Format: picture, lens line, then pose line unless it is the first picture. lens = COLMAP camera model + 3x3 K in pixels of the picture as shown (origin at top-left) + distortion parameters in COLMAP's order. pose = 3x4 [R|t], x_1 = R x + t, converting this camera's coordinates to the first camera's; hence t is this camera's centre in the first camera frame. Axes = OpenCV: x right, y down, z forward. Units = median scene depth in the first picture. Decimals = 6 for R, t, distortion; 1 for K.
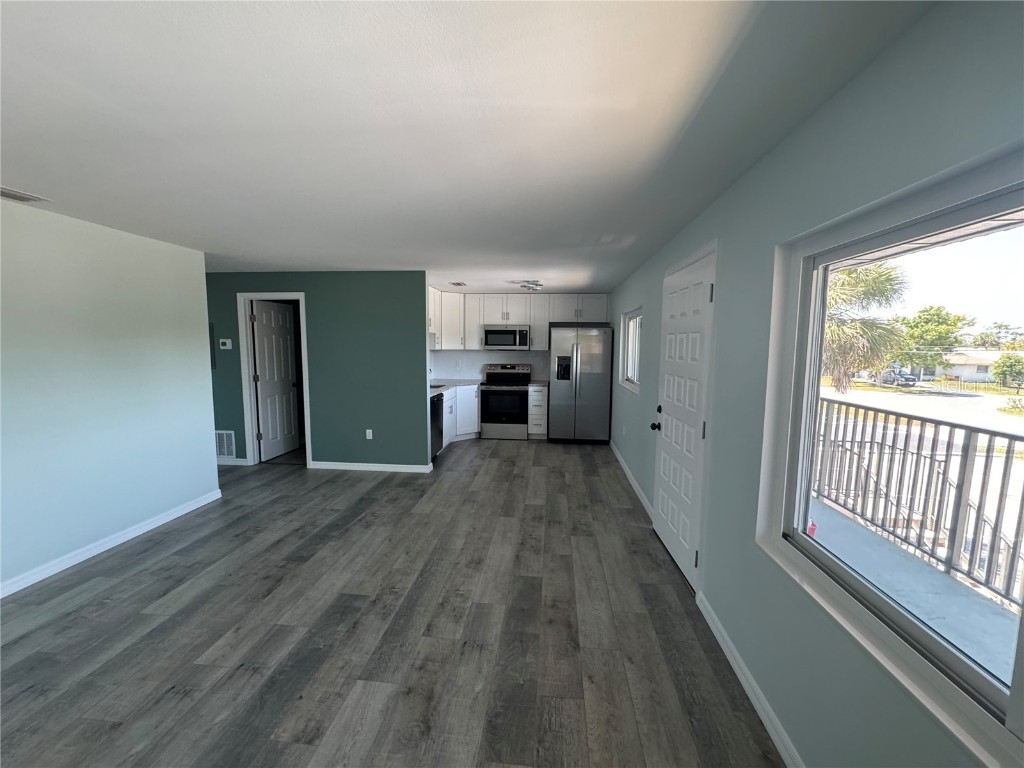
lens RADIAL K [[410.0, 0, 501.6], [0, 410.0, 388.1], [0, 0, 1]] dist [0.002428, 0.001662]
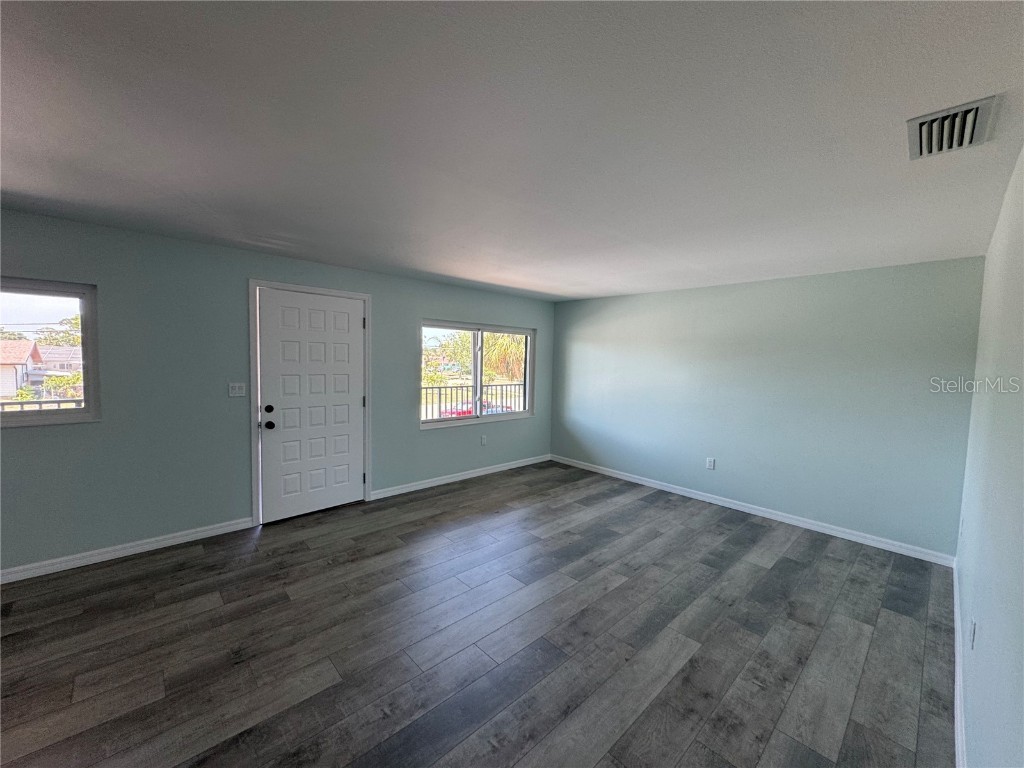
lens RADIAL K [[410.0, 0, 513.9], [0, 410.0, 390.6], [0, 0, 1]] dist [0.002428, 0.001662]
pose [[-0.769903, -0.076355, 0.633576, -0.428027], [0.039544, 0.985200, 0.166785, -0.083191], [-0.636934, 0.153462, -0.755489, 0.741071]]
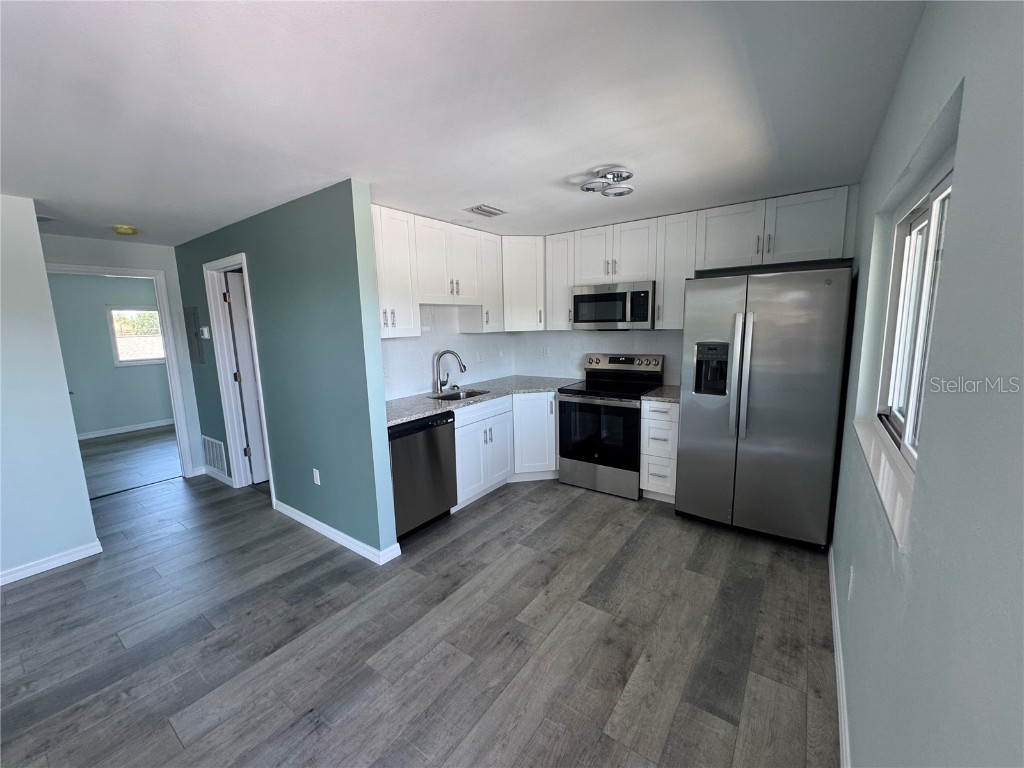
lens RADIAL K [[410.0, 0, 506.2], [0, 410.0, 383.1], [0, 0, 1]] dist [0.002428, 0.001662]
pose [[0.869797, 0.040000, -0.491785, 0.180689], [-0.018057, 0.998621, 0.049287, -0.051216], [0.493078, -0.033990, 0.869321, 0.498962]]
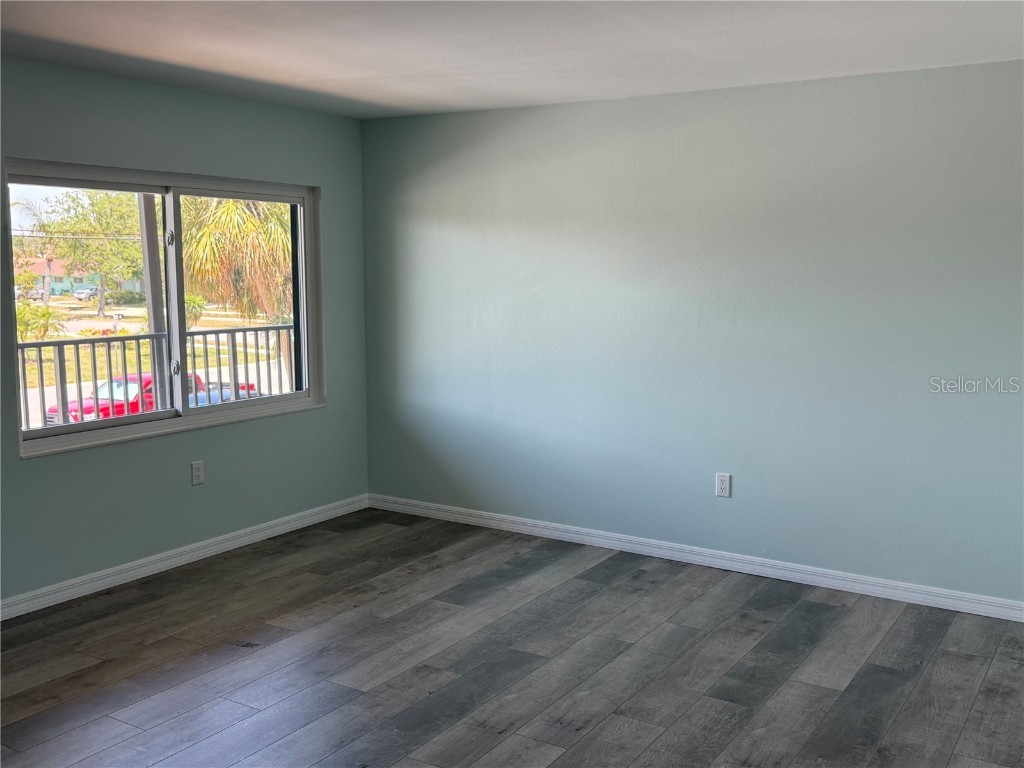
lens RADIAL K [[1023.4, 0, 526.1], [0, 1023.4, 395.7], [0, 0, 1]] dist [0.057617, 0.000000]
pose [[-0.909955, -0.065136, 0.409561, -0.436054], [0.034960, 0.972025, 0.232262, -0.089942], [-0.413232, 0.225666, -0.882221, 0.773375]]
